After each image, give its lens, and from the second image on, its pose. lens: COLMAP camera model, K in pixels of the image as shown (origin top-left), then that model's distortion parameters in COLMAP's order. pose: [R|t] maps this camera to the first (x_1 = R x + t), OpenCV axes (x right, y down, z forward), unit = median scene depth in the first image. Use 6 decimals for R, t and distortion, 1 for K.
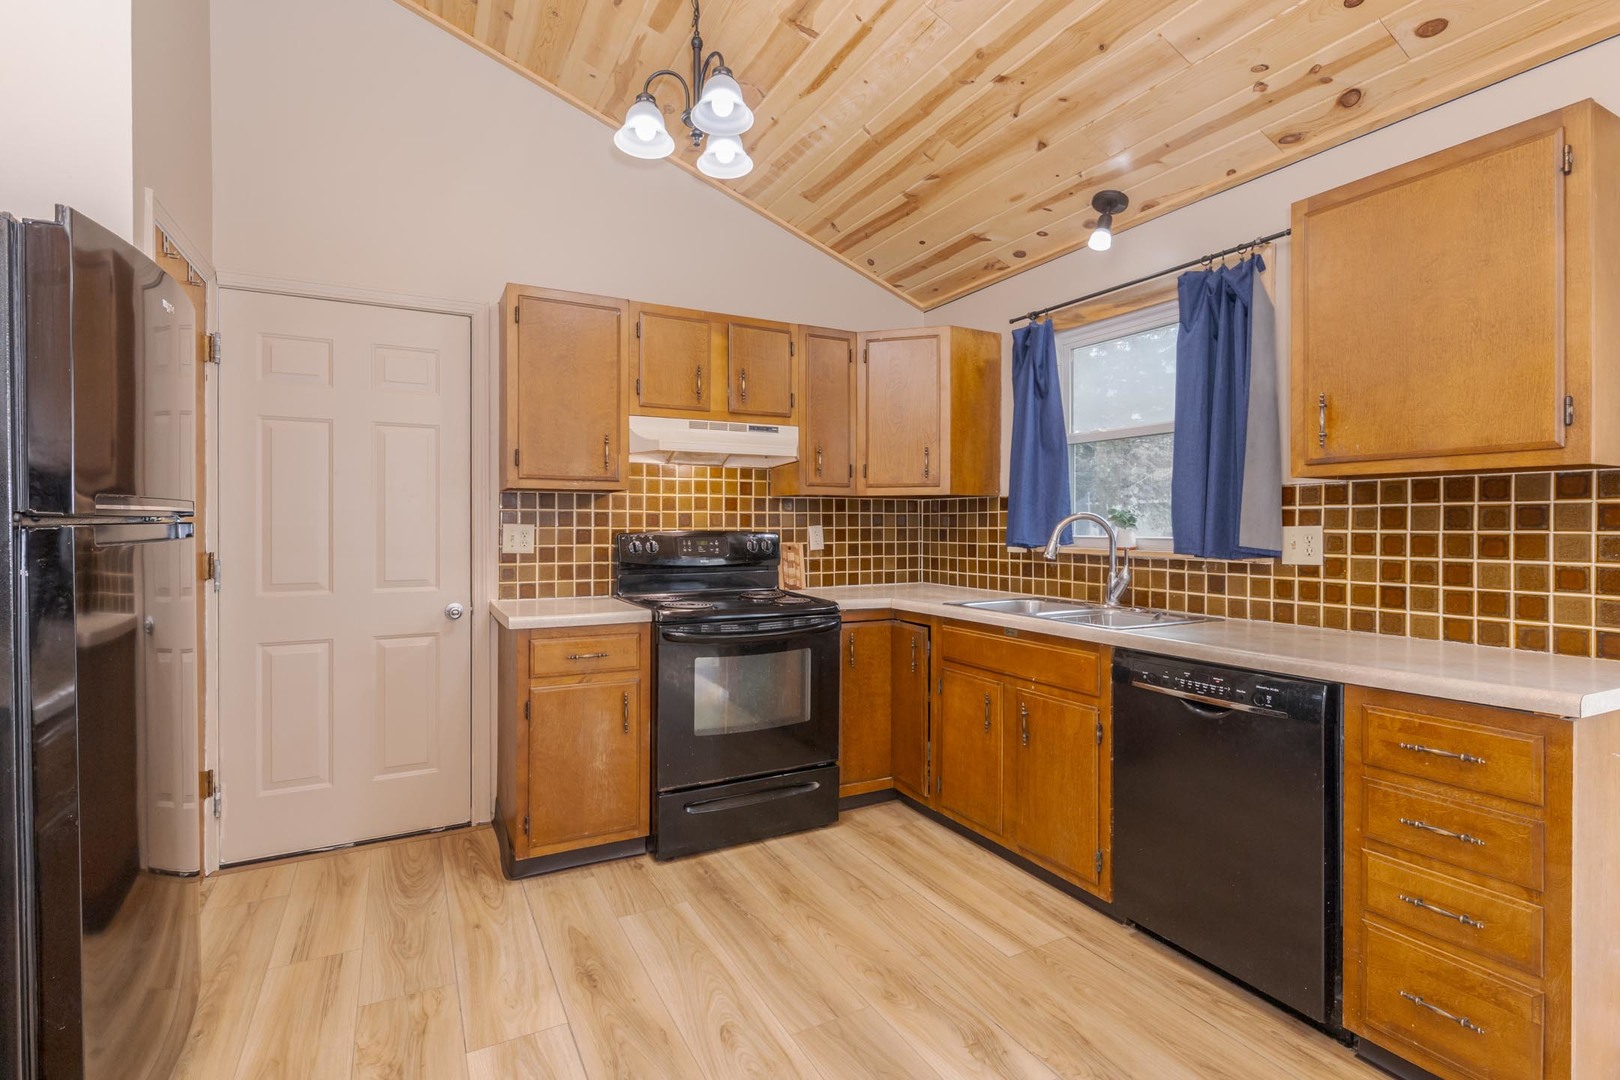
lens RADIAL K [[786.7, 0, 799.3], [0, 786.7, 528.2], [0, 0, 1]] dist [0.003903, 0.001359]
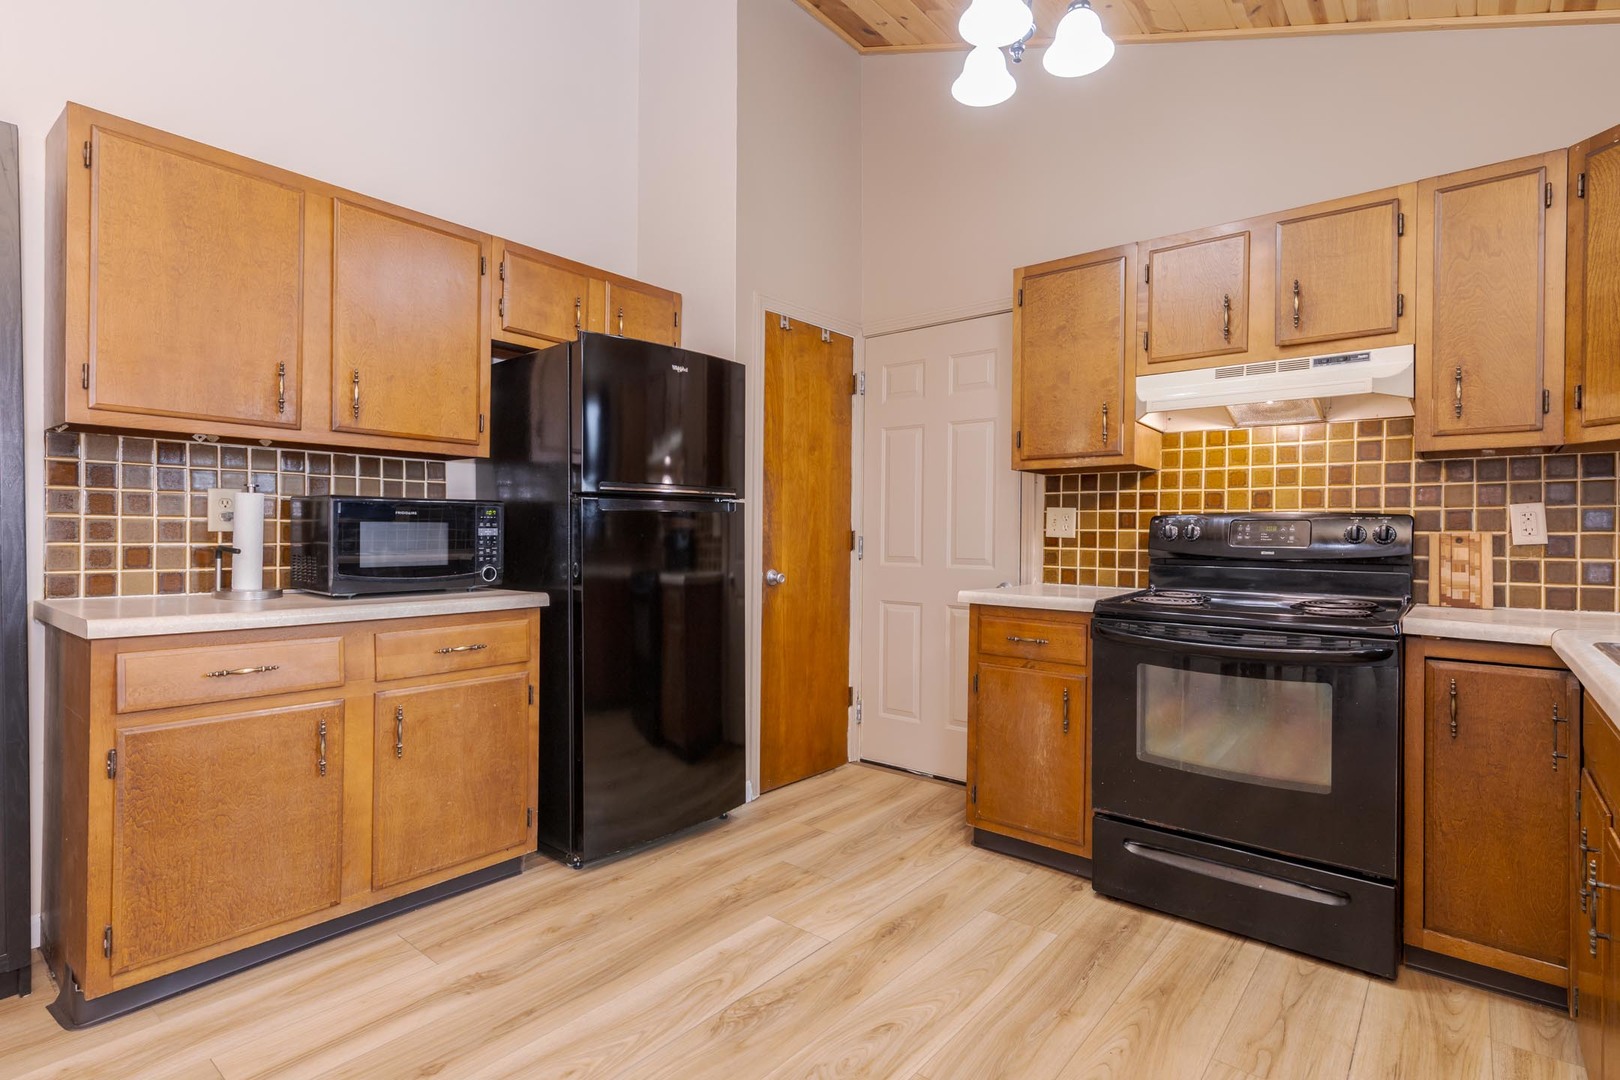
lens RADIAL K [[786.7, 0, 775.4], [0, 786.7, 536.4], [0, 0, 1]] dist [0.003903, 0.001359]
pose [[0.365163, 0.009290, -0.930897, 0.456906], [-0.014895, 0.999881, 0.004136, 0.034092], [0.930824, 0.012356, 0.365258, 0.333587]]
